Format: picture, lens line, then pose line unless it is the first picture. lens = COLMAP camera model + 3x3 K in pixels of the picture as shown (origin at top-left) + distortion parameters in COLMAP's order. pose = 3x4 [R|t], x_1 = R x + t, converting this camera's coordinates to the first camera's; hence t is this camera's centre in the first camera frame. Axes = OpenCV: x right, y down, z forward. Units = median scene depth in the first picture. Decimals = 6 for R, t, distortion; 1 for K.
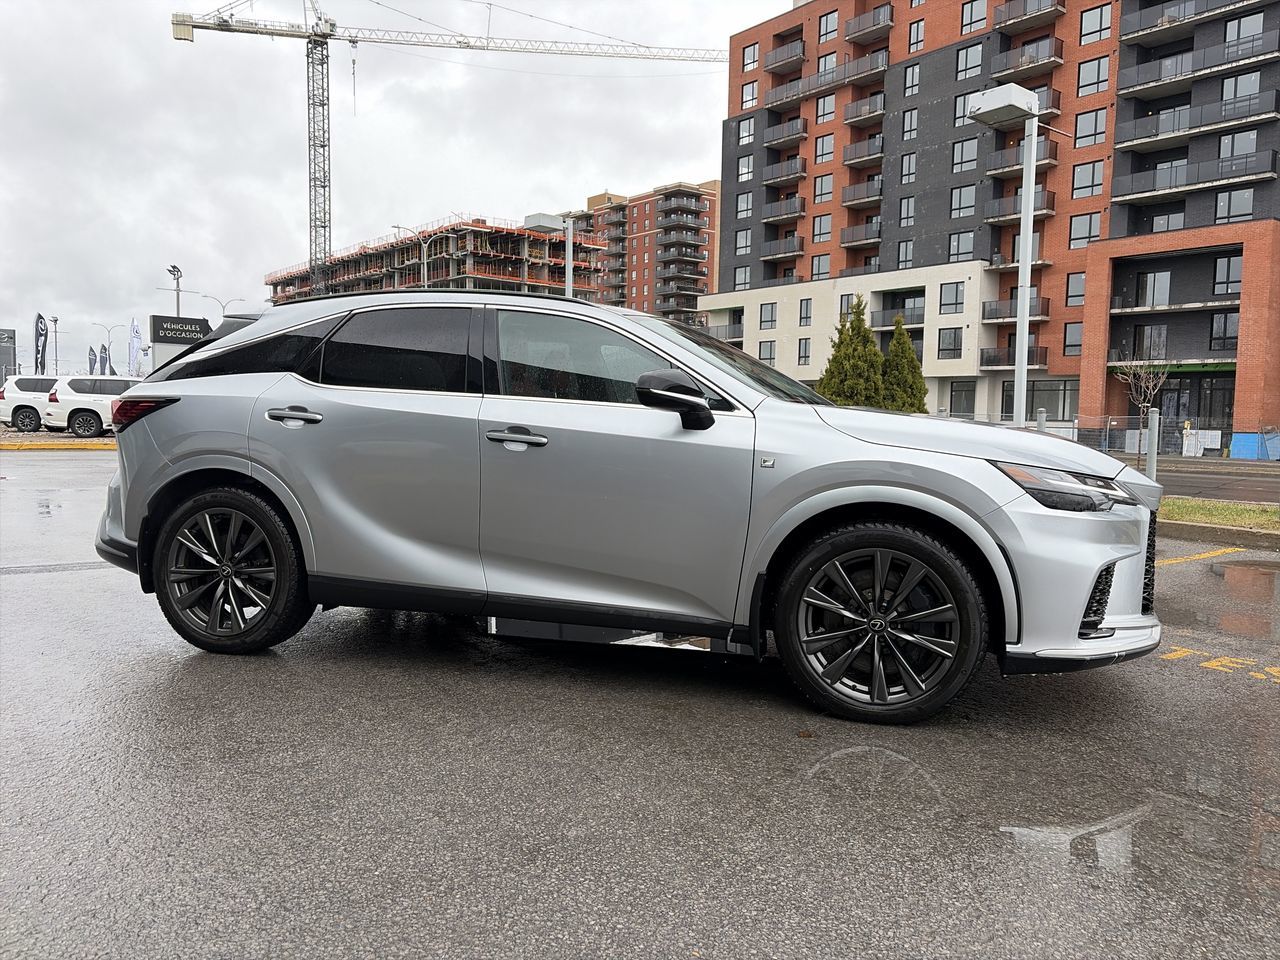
lens RADIAL K [[963.9, 0, 631.5], [0, 963.9, 495.3], [0, 0, 1]] dist [0.044248, -0.037994]
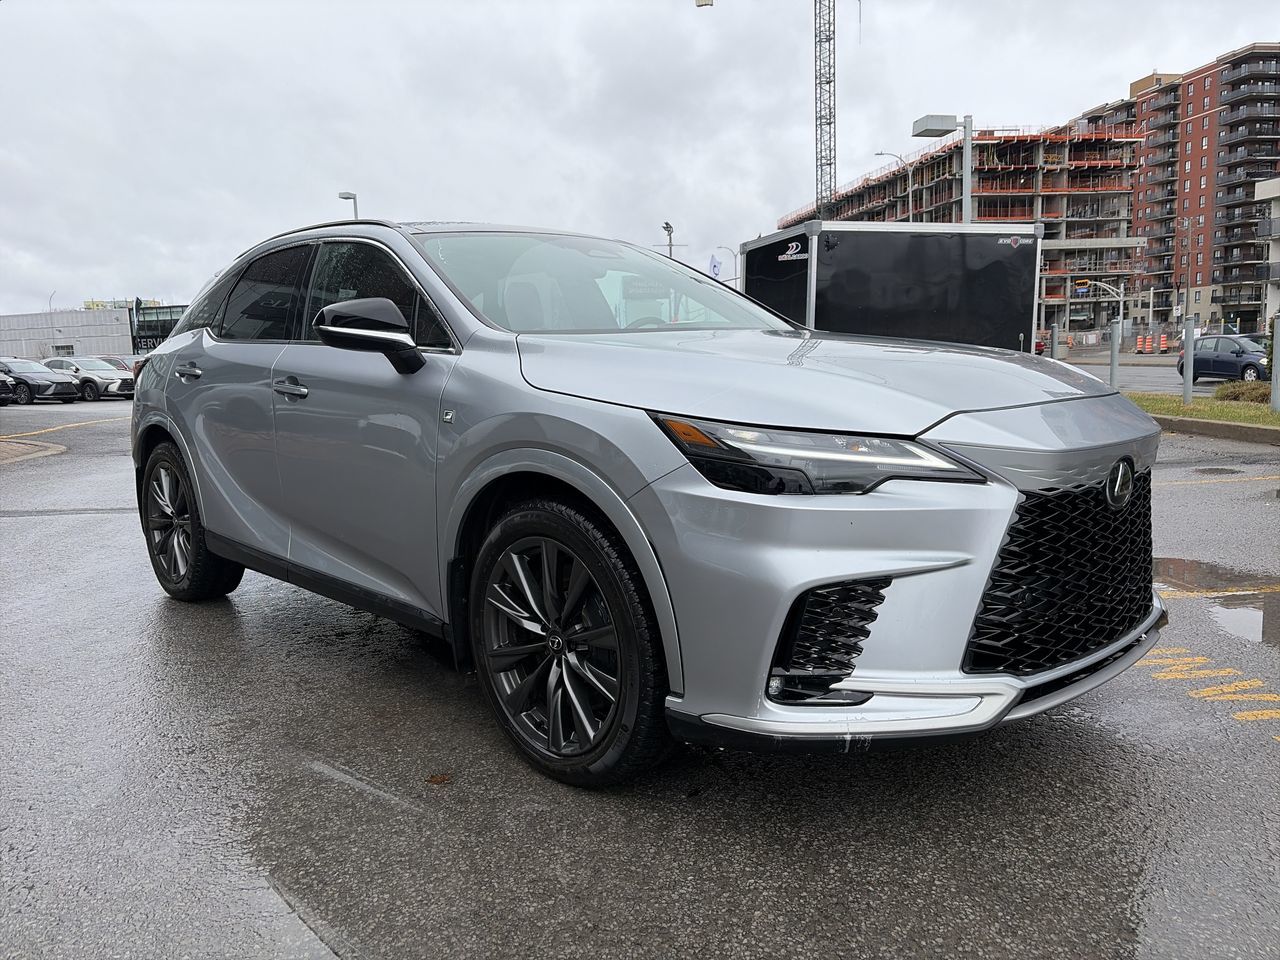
lens RADIAL K [[963.9, 0, 742.2], [0, 963.9, 476.7], [0, 0, 1]] dist [0.044248, -0.037994]
pose [[0.859379, 0.022802, -0.510830, 0.120999], [0.003223, 0.998744, 0.050002, -0.003914], [0.511329, -0.044617, 0.858226, 0.076612]]
